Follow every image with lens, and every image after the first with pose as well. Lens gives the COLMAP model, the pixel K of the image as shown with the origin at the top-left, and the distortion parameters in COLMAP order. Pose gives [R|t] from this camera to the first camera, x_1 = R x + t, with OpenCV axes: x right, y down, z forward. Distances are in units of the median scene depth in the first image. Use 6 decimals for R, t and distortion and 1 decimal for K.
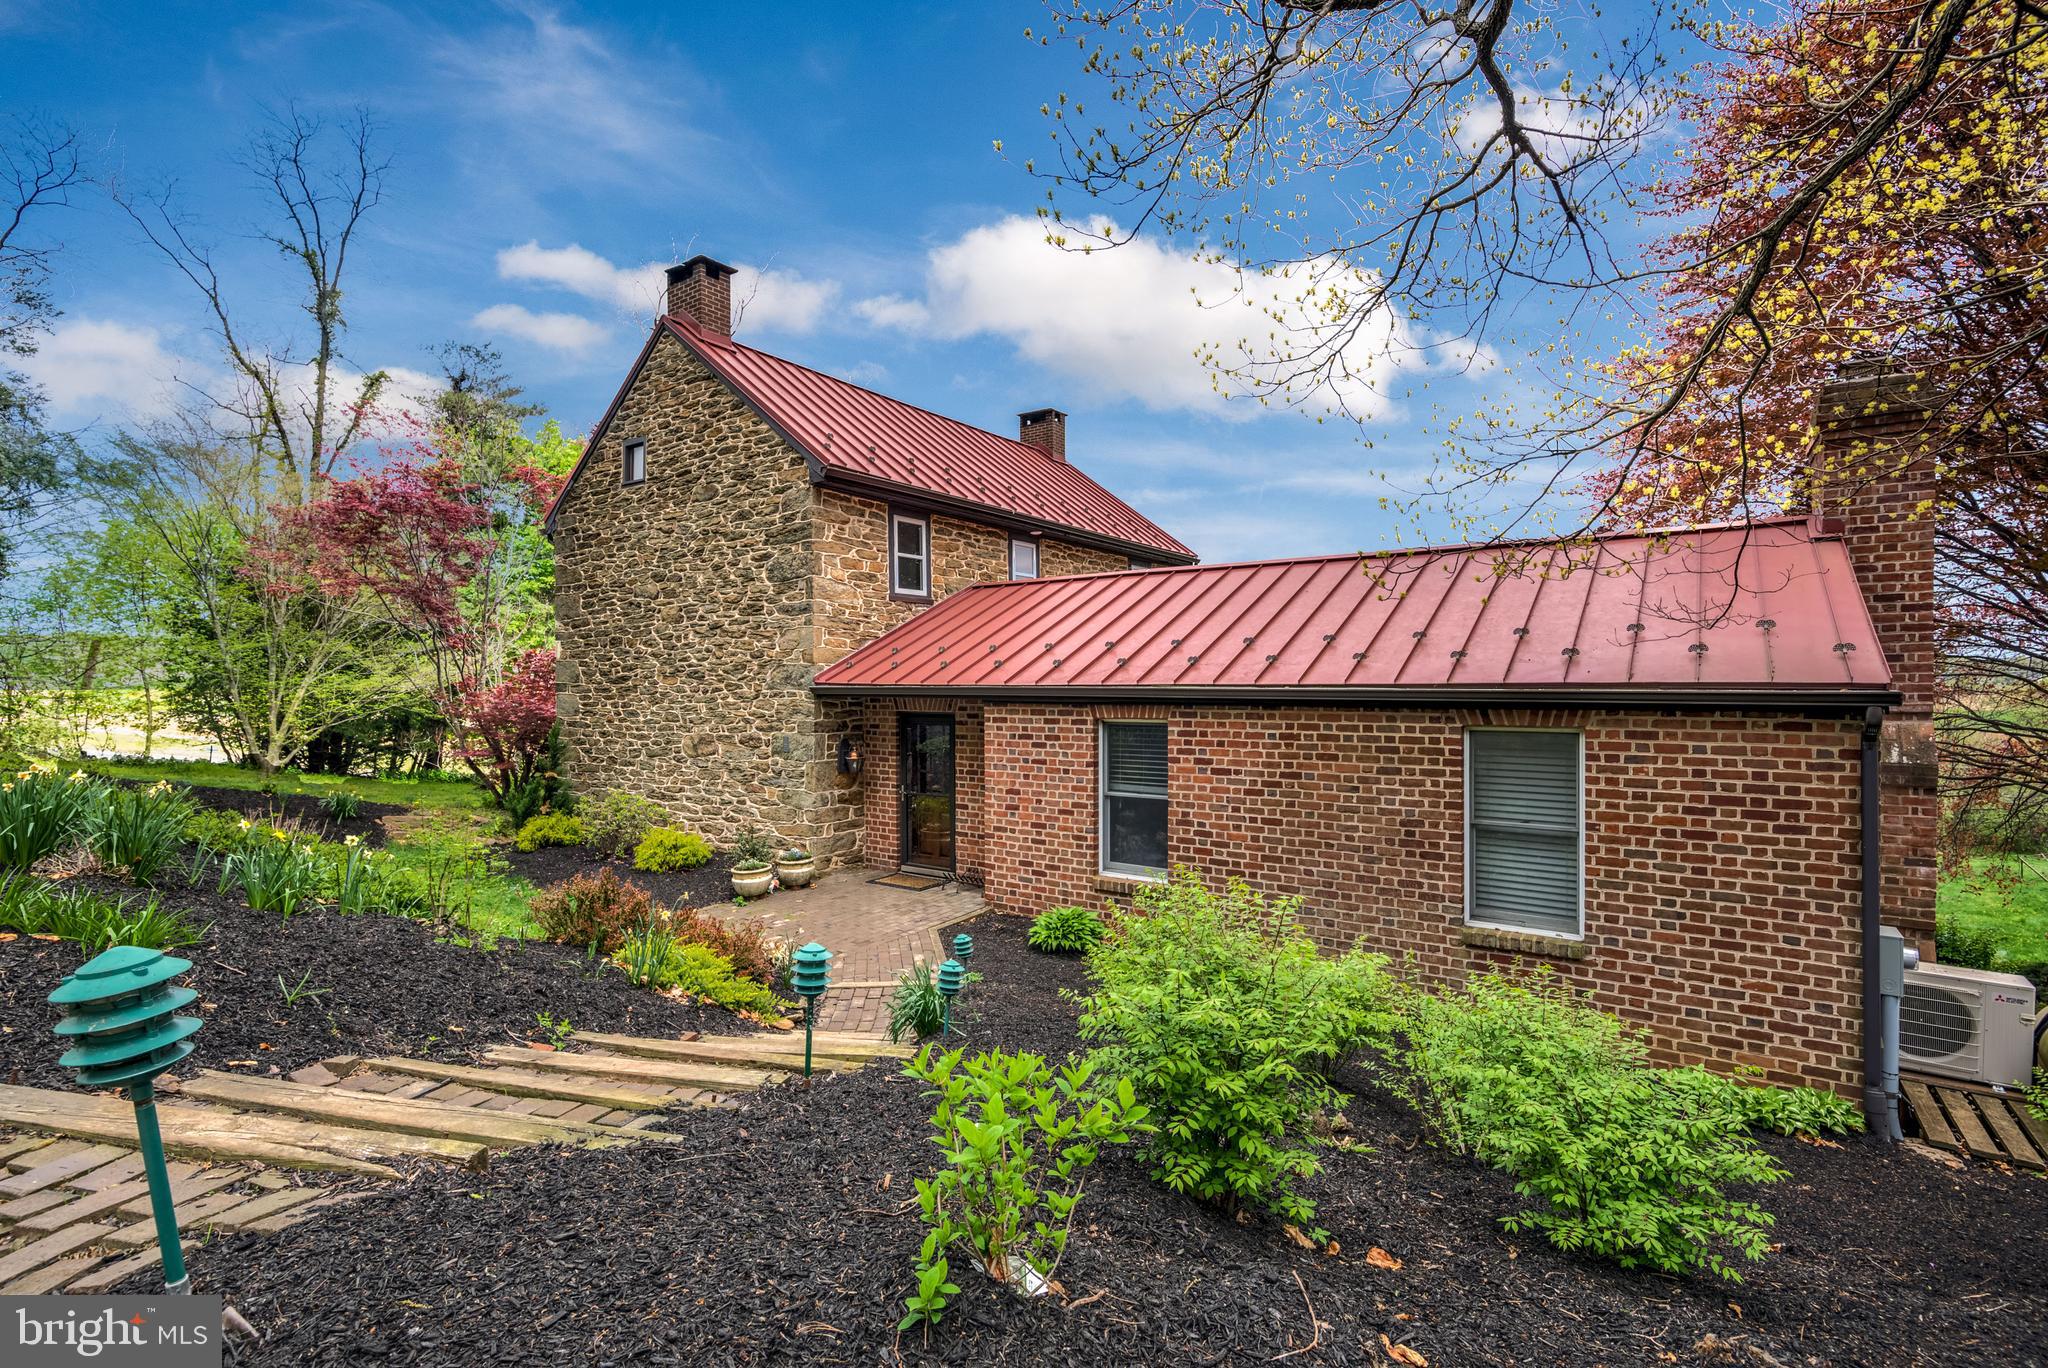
lens RADIAL K [[934.1, 0, 1019.1], [0, 934.1, 687.3], [0, 0, 1]] dist [0.001917, 0.000298]
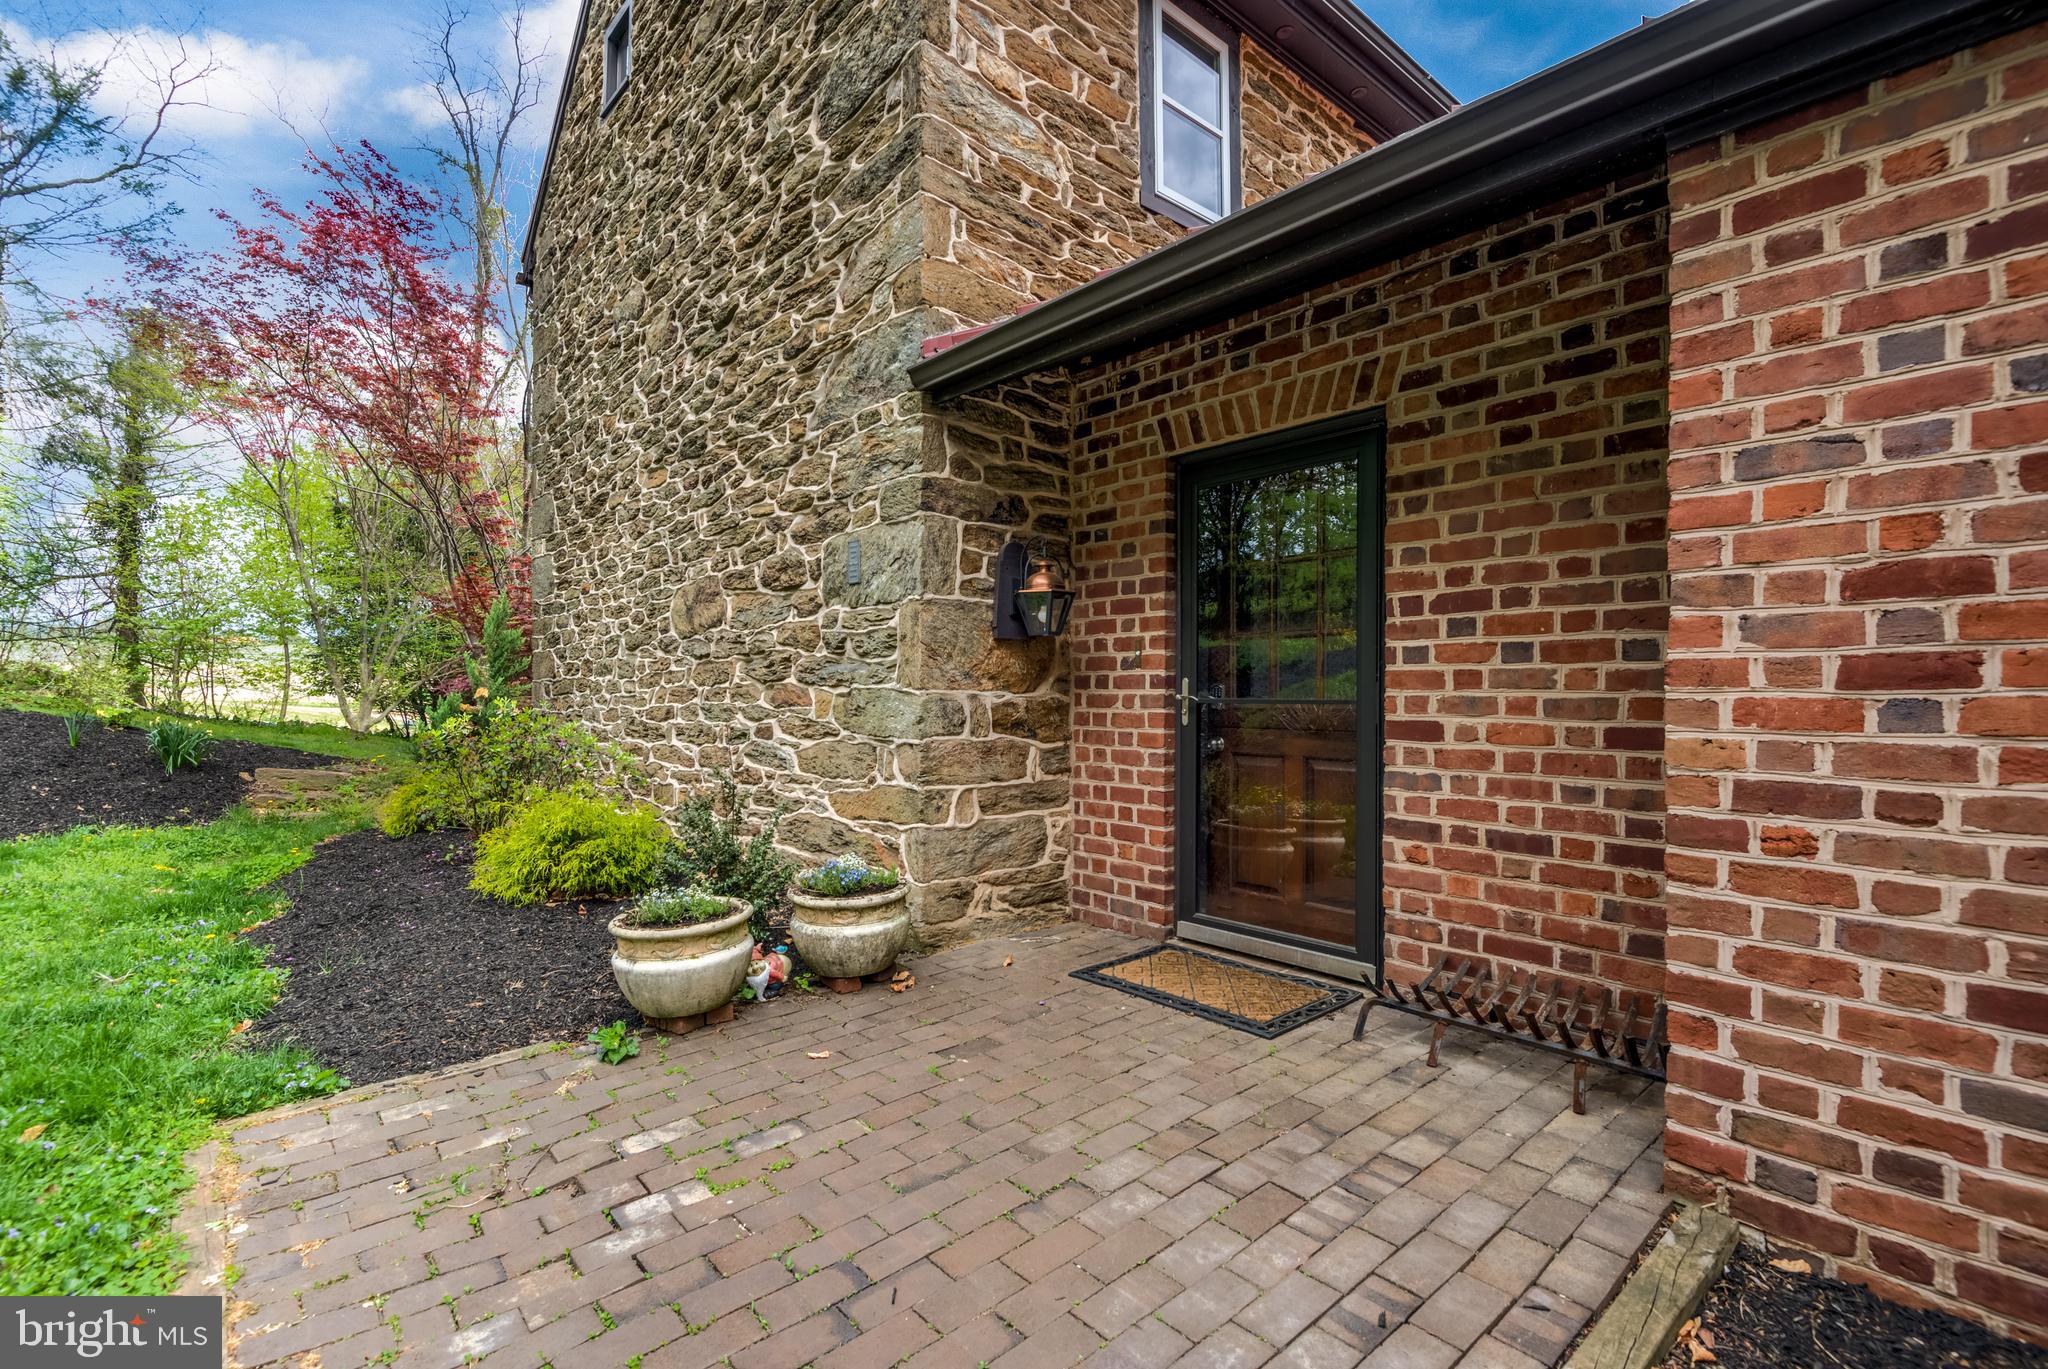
lens RADIAL K [[934.1, 0, 1026.3], [0, 934.1, 694.4], [0, 0, 1]] dist [0.001917, 0.000298]
pose [[0.975544, 0.005743, -0.219728, -0.106918], [-0.006677, 0.999972, -0.003511, 0.112499], [0.219701, 0.004892, 0.975555, 0.668511]]
